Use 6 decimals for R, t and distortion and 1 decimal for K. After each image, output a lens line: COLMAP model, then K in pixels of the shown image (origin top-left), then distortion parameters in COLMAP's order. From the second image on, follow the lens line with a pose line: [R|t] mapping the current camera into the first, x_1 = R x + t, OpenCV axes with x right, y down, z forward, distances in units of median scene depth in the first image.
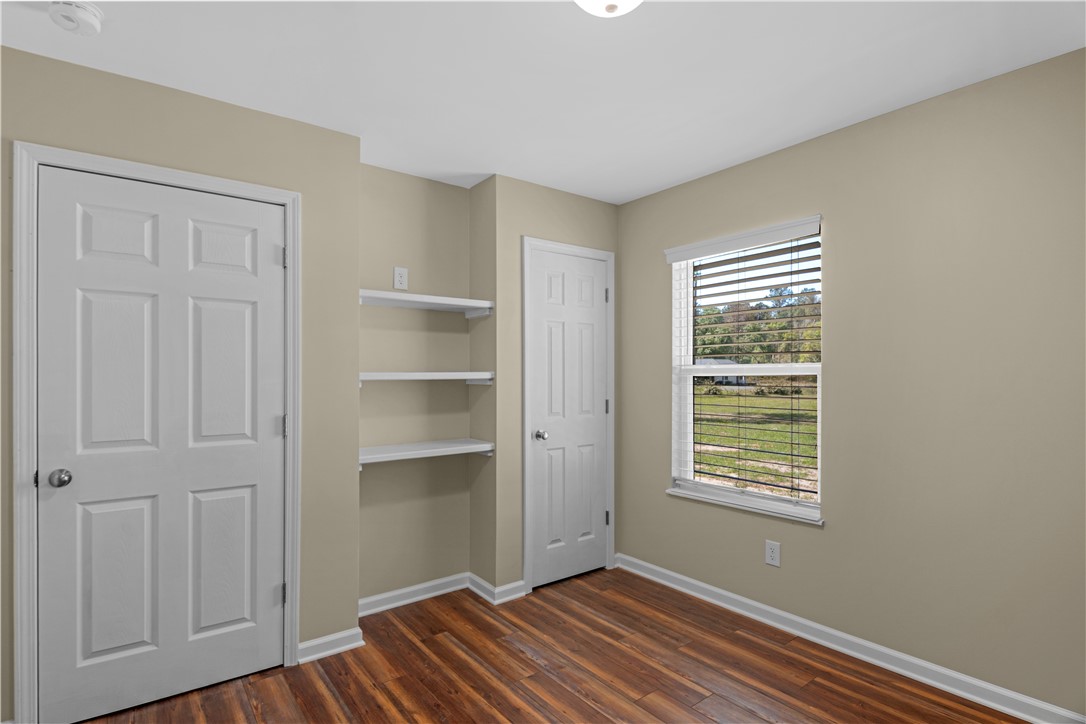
lens RADIAL K [[528.0, 0, 539.9], [0, 528.0, 373.7], [0, 0, 1]] dist [-0.001020, -0.027556]
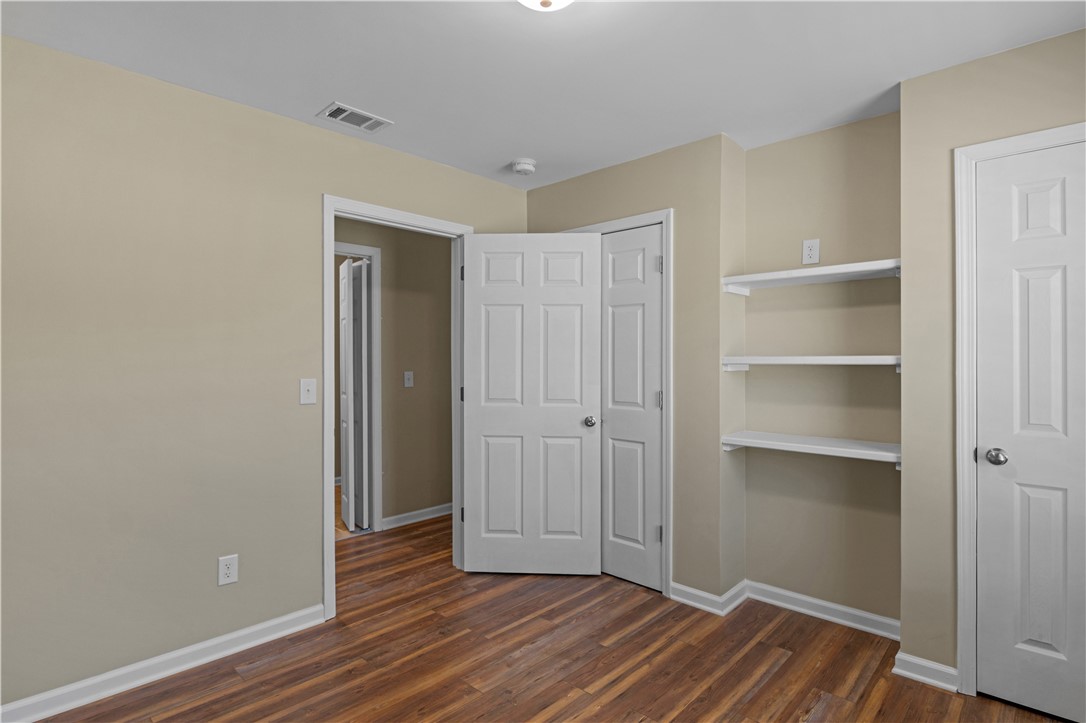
lens RADIAL K [[543.4, 0, 536.9], [0, 543.4, 359.8], [0, 0, 1]] dist [-0.002441, -0.011844]
pose [[0.163915, 0.003333, -0.986469, 0.669472], [0.003349, 0.999987, 0.003935, -0.001928], [0.986469, -0.003949, 0.163902, 0.455725]]
